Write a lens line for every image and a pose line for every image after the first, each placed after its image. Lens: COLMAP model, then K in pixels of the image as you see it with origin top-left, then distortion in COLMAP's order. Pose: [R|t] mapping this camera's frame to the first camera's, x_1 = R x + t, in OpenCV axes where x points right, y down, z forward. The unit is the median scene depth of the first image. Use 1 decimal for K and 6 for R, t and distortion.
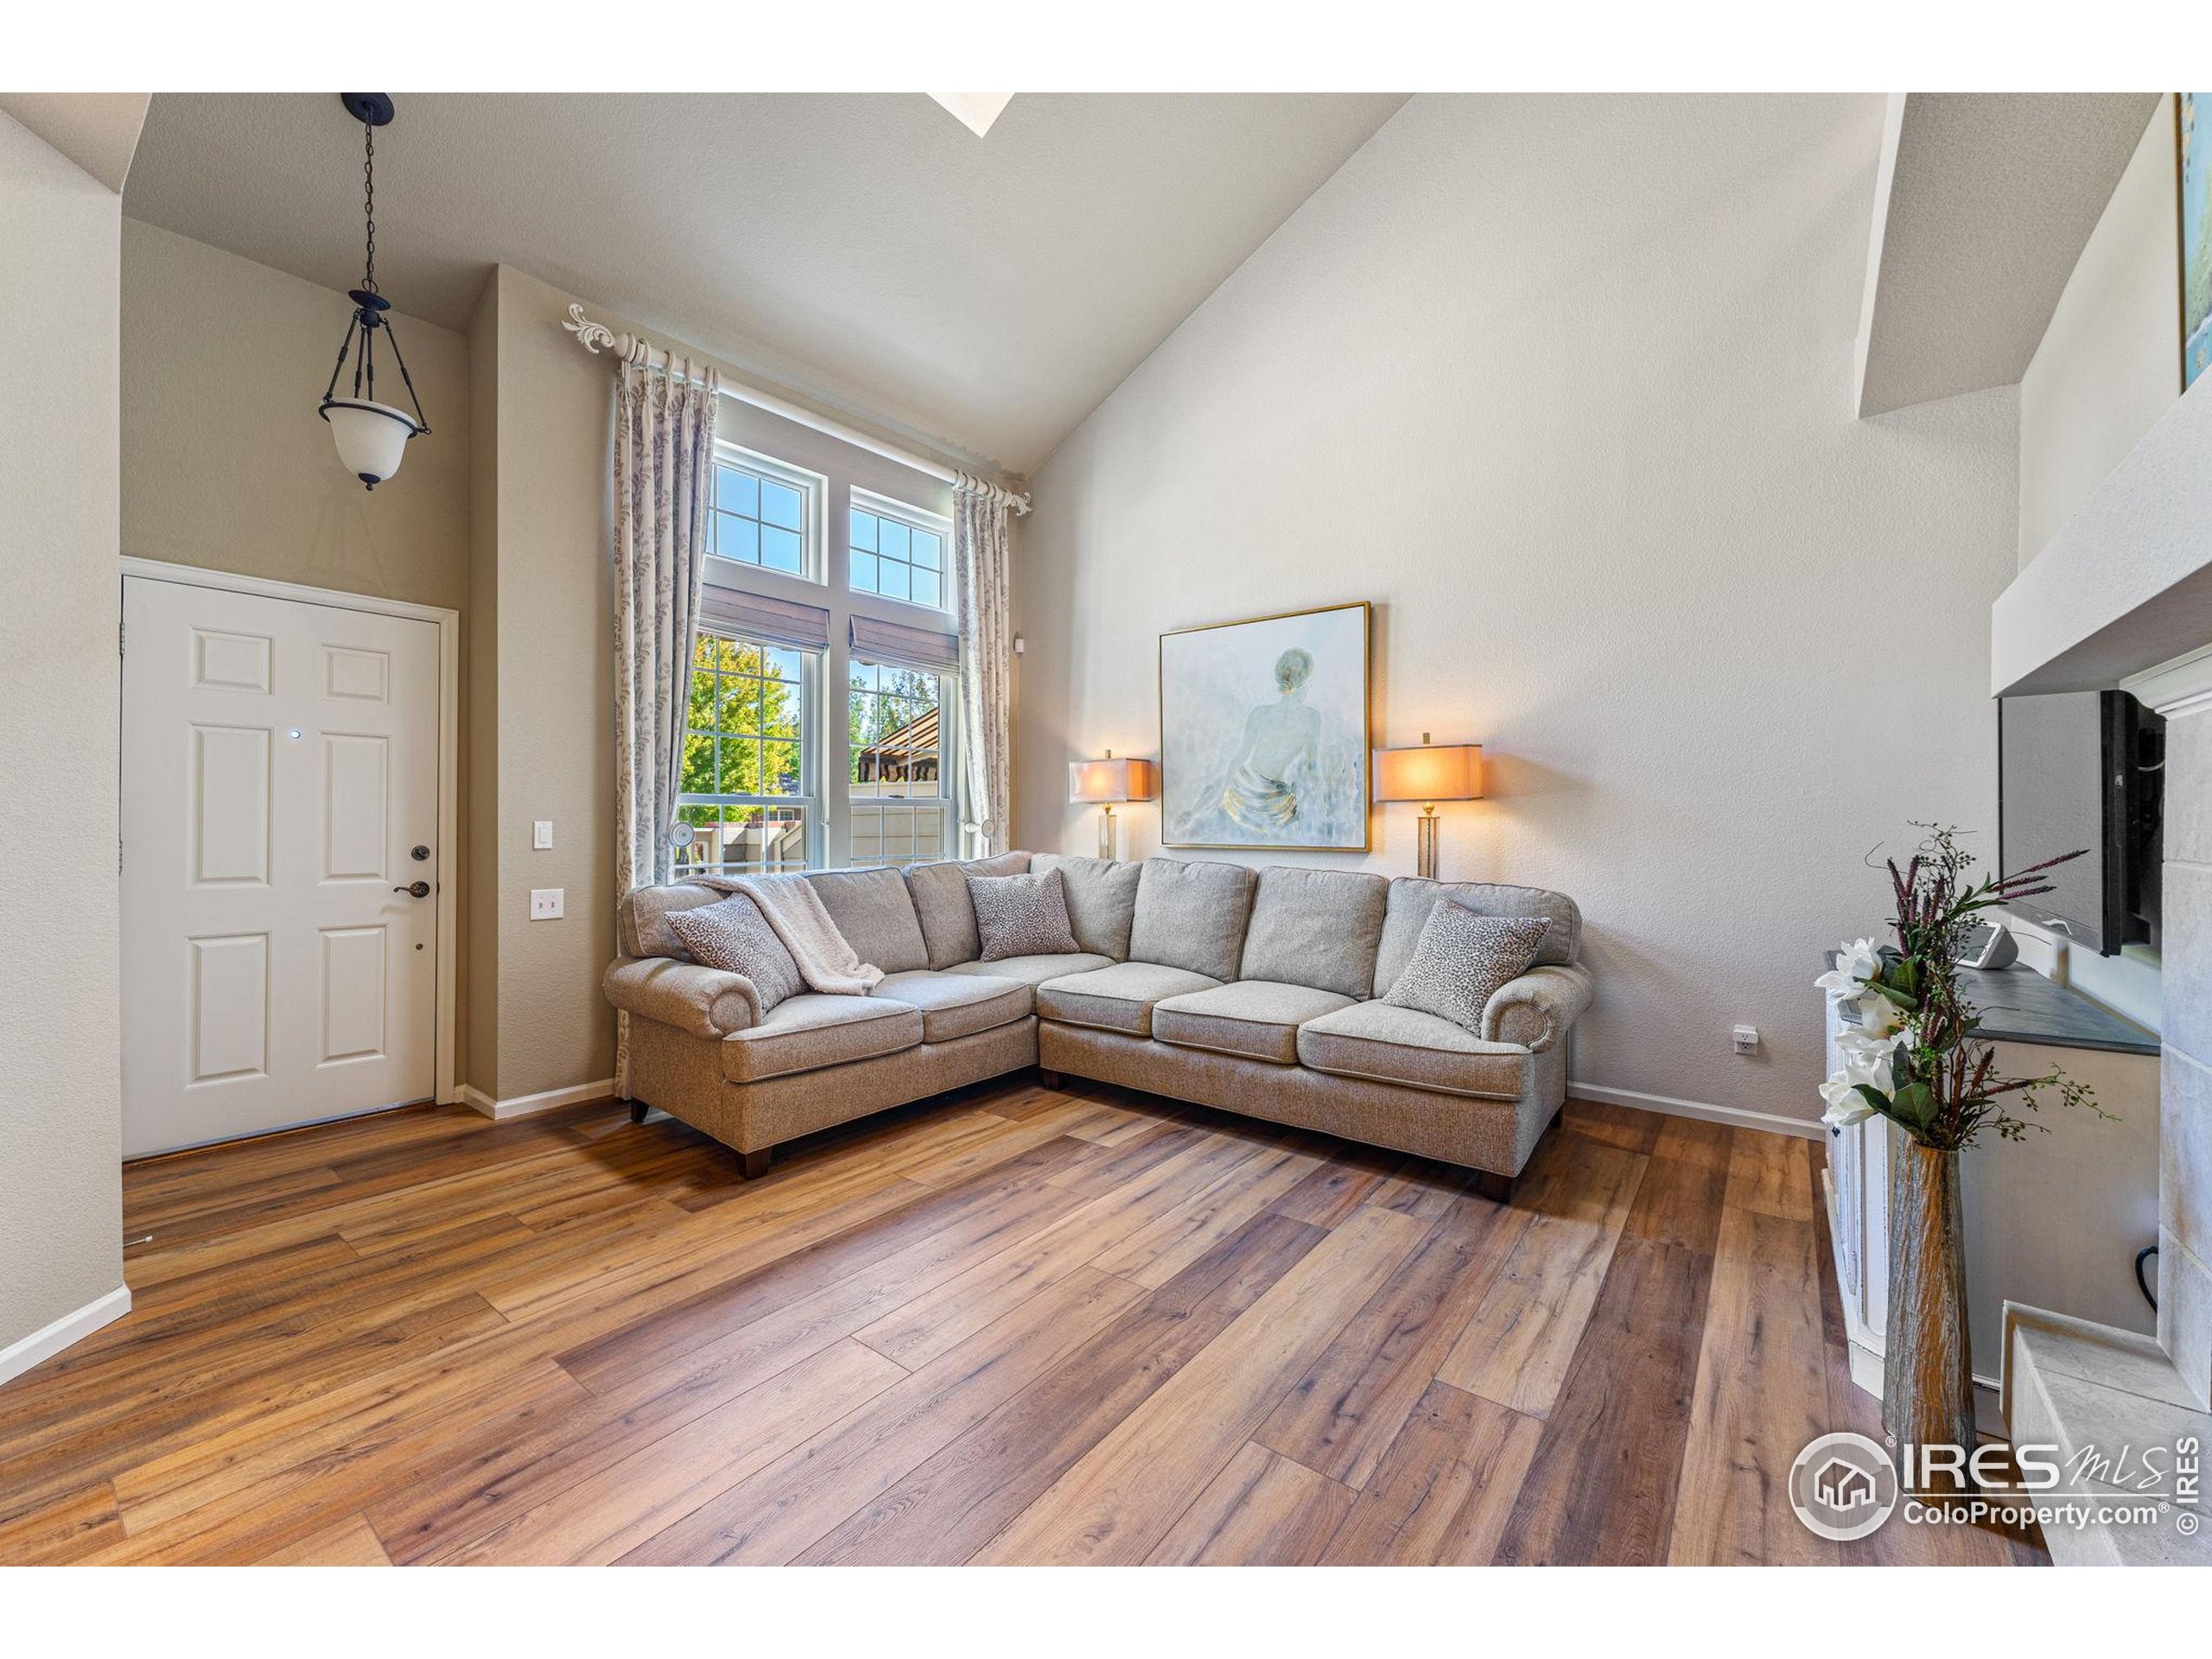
lens RADIAL K [[891.1, 0, 1086.6], [0, 891.1, 813.7], [0, 0, 1]] dist [0.002316, 0.000258]
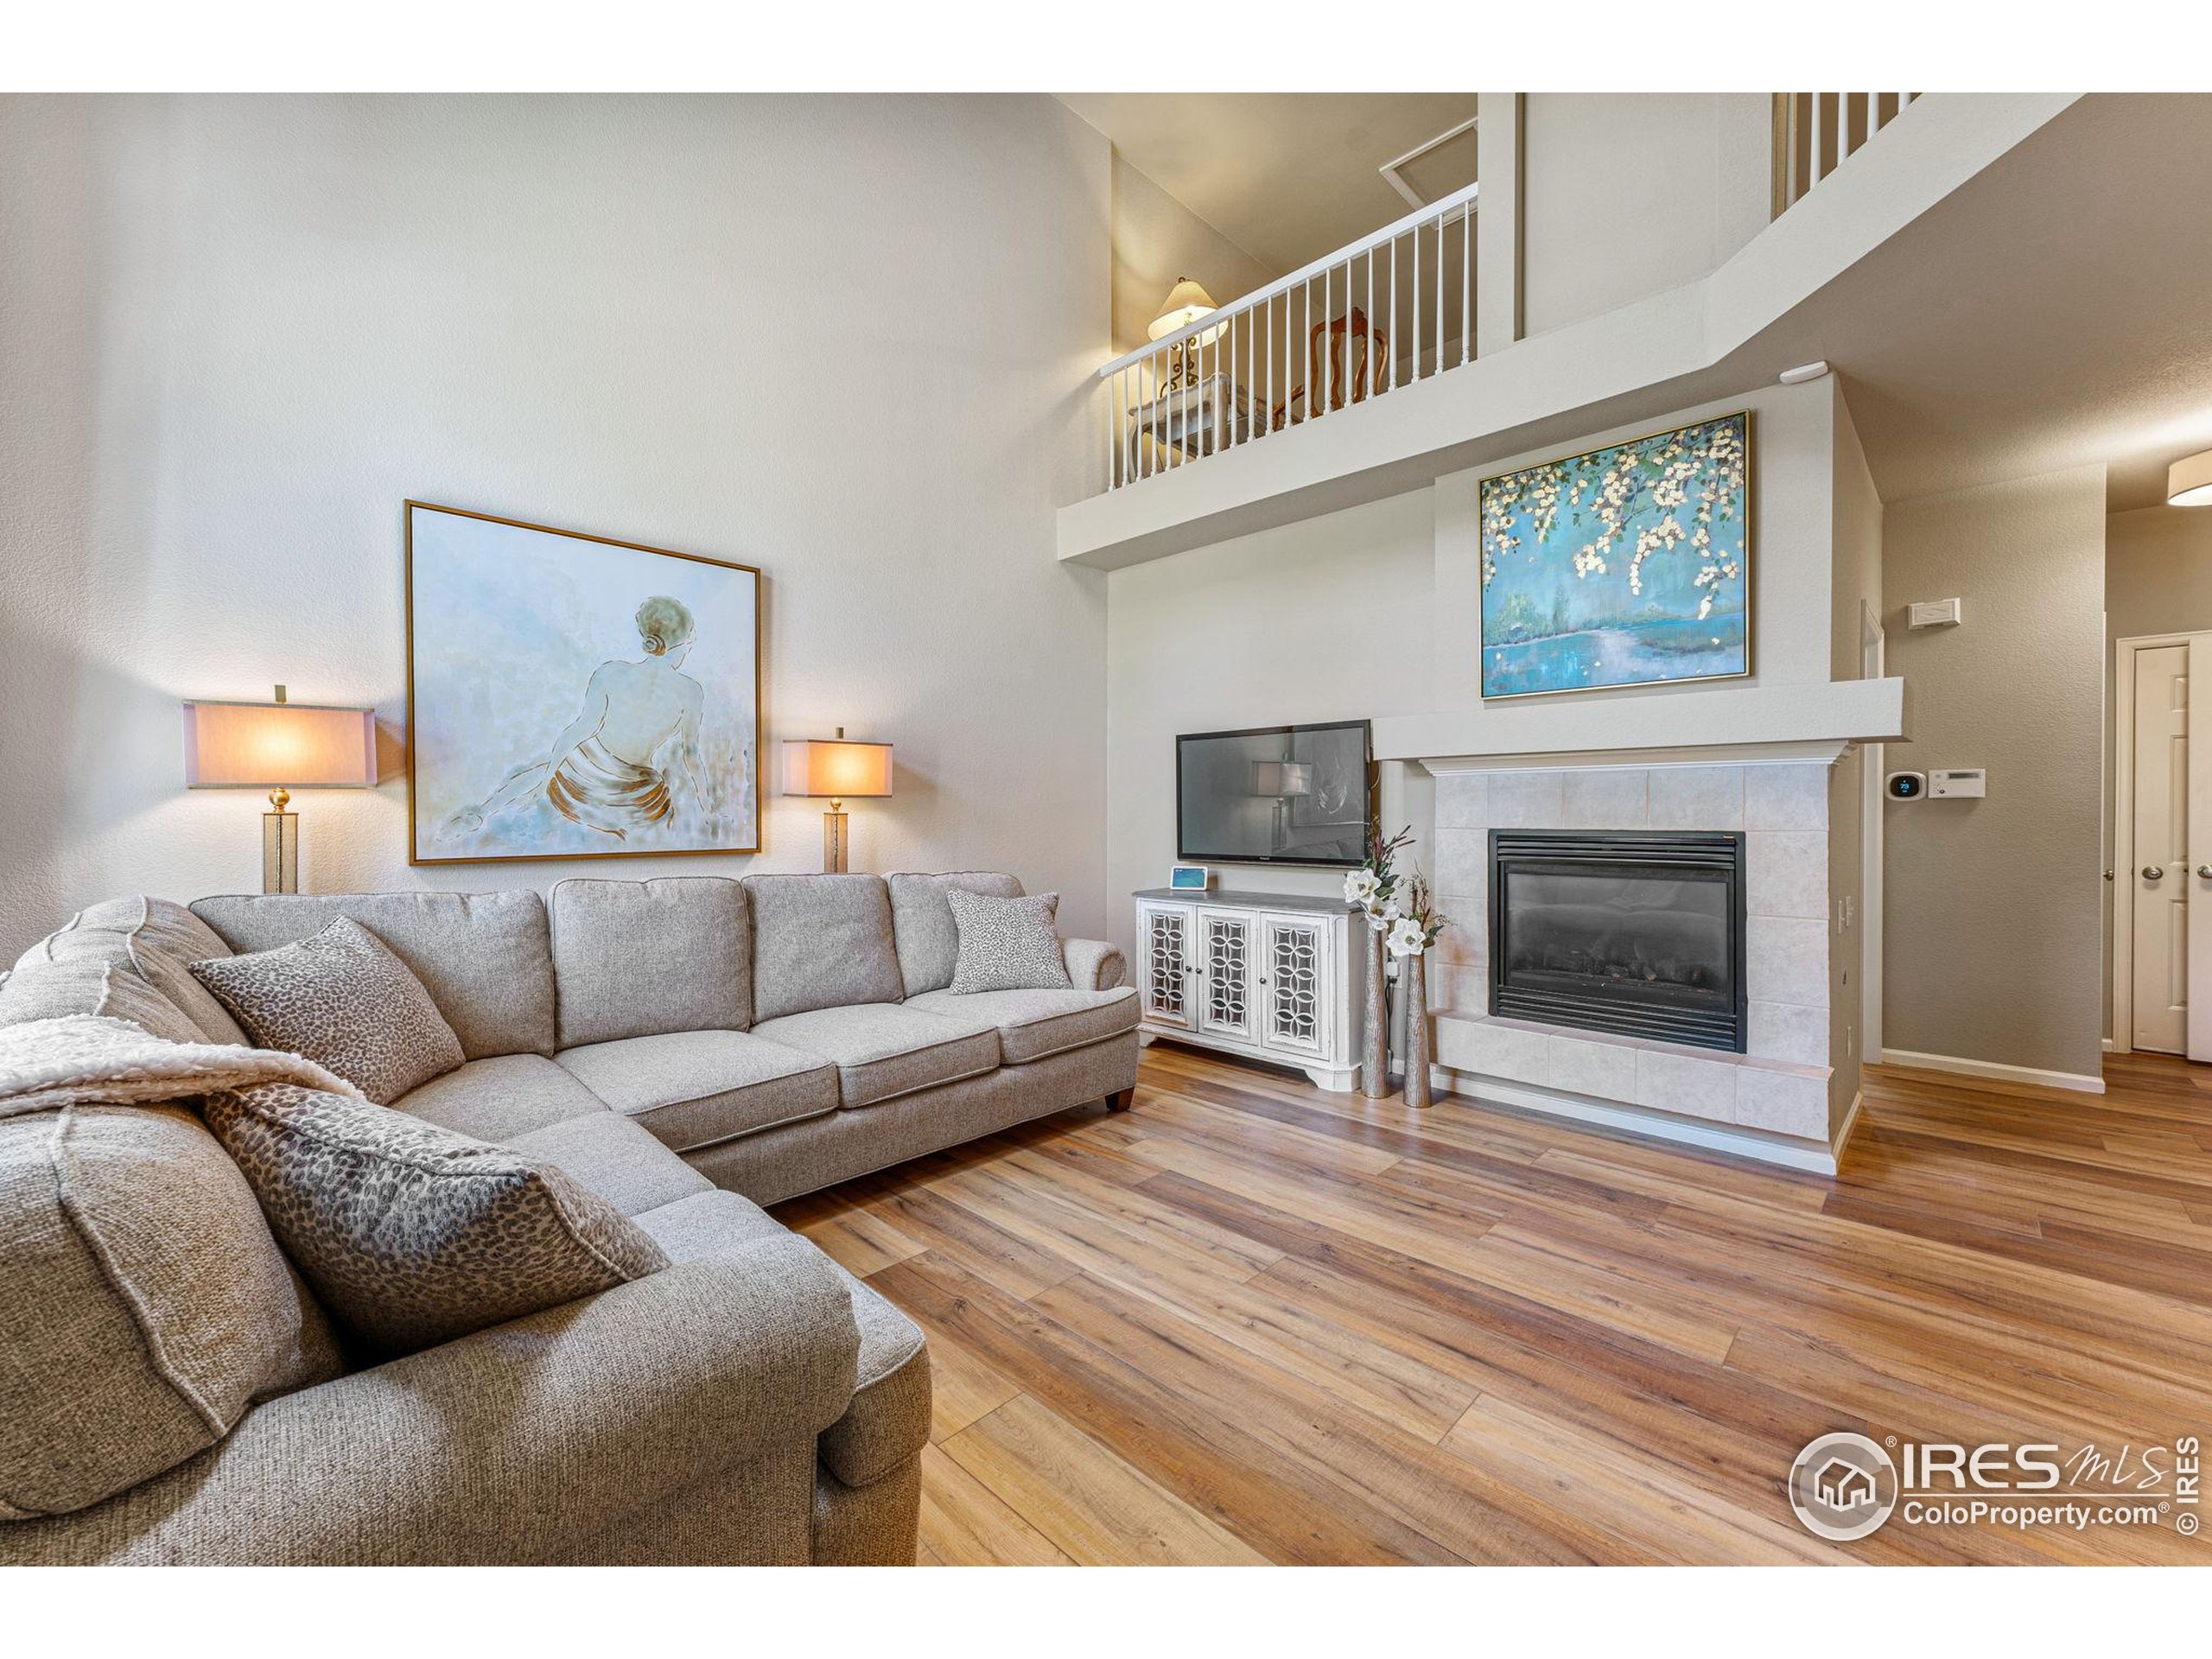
lens RADIAL K [[891.1, 0, 1086.6], [0, 891.1, 813.7], [0, 0, 1]] dist [0.002316, 0.000258]
pose [[0.116818, -0.006573, 0.993132, -0.561738], [-0.002491, 0.999973, 0.006911, -0.003166], [-0.993150, -0.003281, 0.116799, 0.613559]]
